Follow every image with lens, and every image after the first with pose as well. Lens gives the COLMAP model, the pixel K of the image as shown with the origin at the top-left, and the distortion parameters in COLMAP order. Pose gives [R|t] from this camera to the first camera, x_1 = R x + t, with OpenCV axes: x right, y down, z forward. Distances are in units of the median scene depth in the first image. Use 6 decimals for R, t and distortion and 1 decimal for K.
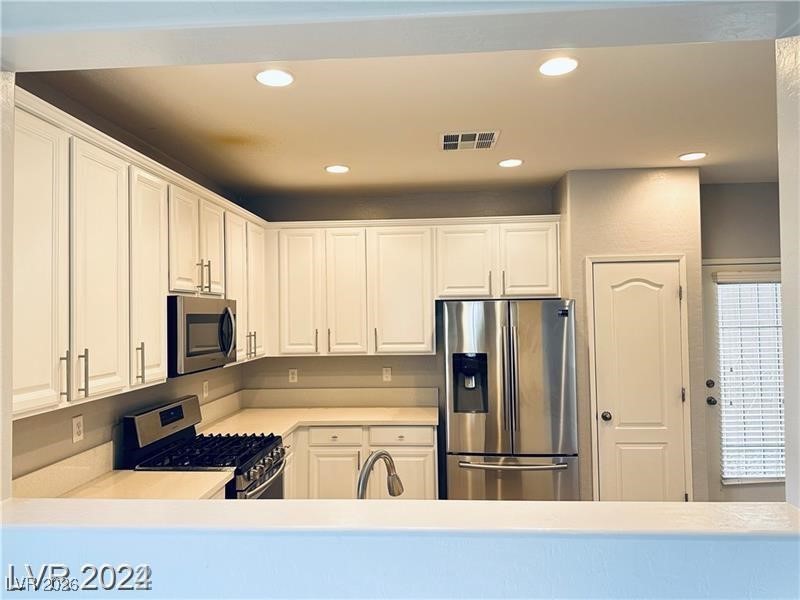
lens RADIAL K [[559.4, 0, 405.0], [0, 559.4, 300.8], [0, 0, 1]] dist [0.107151, -0.122676]
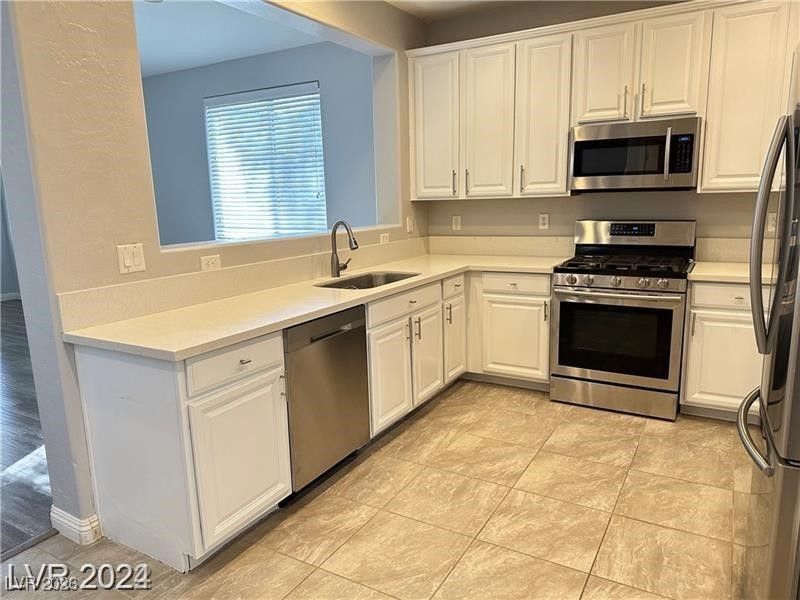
lens RADIAL K [[552.9, 0, 397.6], [0, 552.9, 303.6], [0, 0, 1]] dist [0.102493, -0.170424]
pose [[-0.452626, 0.194245, -0.870287, 0.672590], [0.053643, 0.980149, 0.190867, 0.083794], [0.890086, 0.039706, -0.454060, 0.884374]]
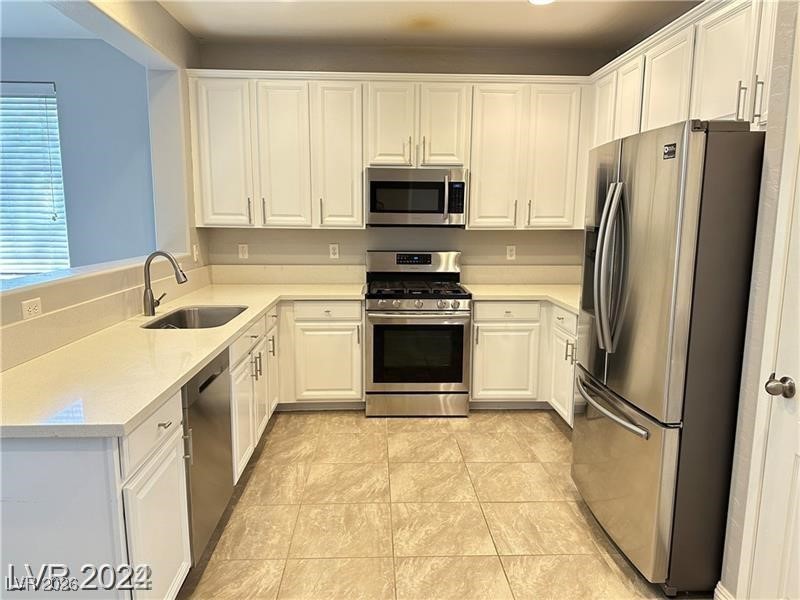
lens RADIAL K [[552.9, 0, 397.6], [0, 552.9, 303.6], [0, 0, 1]] dist [0.102493, -0.170424]
pose [[0.102472, 0.168714, -0.980324, 0.726299], [0.014776, 0.985145, 0.171089, 0.063232], [0.994626, -0.032017, 0.098457, 0.665393]]
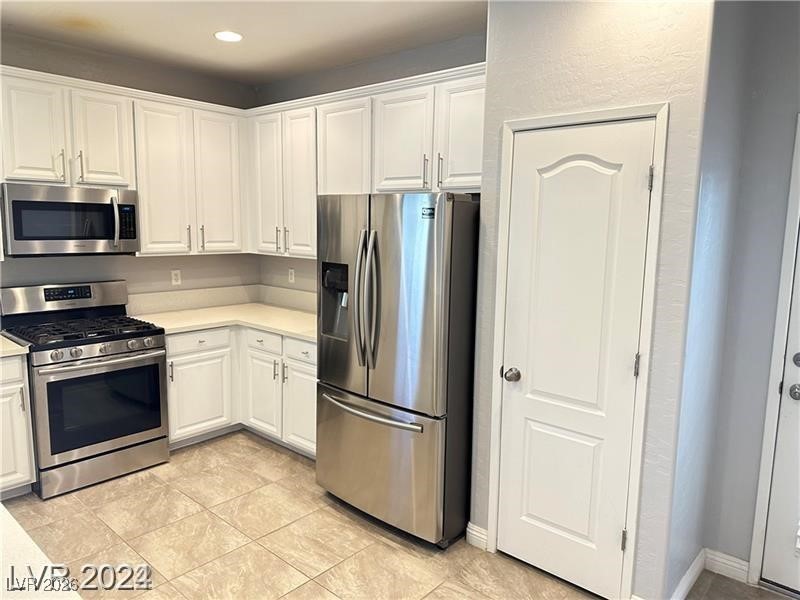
lens RADIAL K [[562.1, 0, 391.5], [0, 562.1, 296.4], [0, 0, 1]] dist [0.095887, -0.118681]
pose [[0.780939, 0.112325, -0.614424, 0.629717], [-0.015768, 0.986929, 0.160382, 0.012686], [0.624408, -0.115561, 0.772503, 0.422442]]
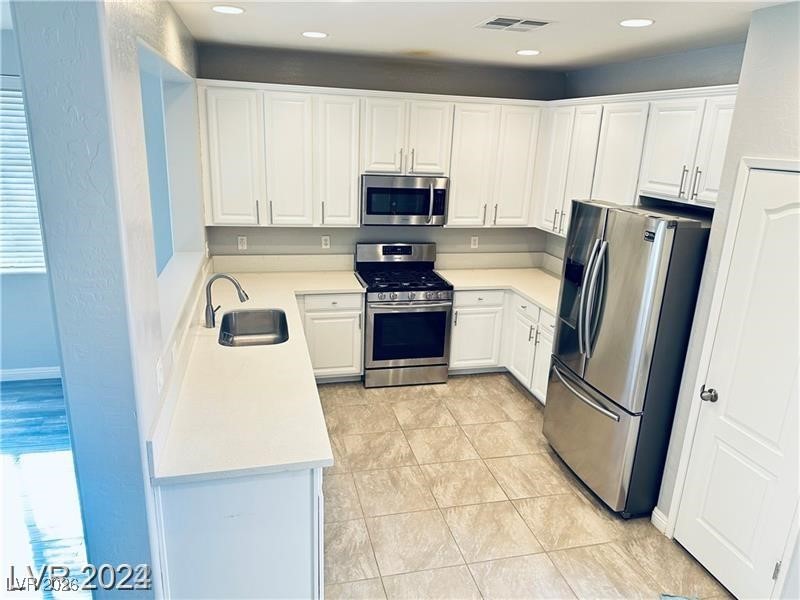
lens RADIAL K [[550.7, 0, 400.0], [0, 550.7, 300.0], [0, 0, 1]] dist [0.106676, -0.166499]
pose [[0.299068, 0.296253, -0.907079, 0.822452], [-0.023567, 0.952589, 0.303347, -0.106334], [0.953941, -0.069345, 0.291871, 0.442705]]
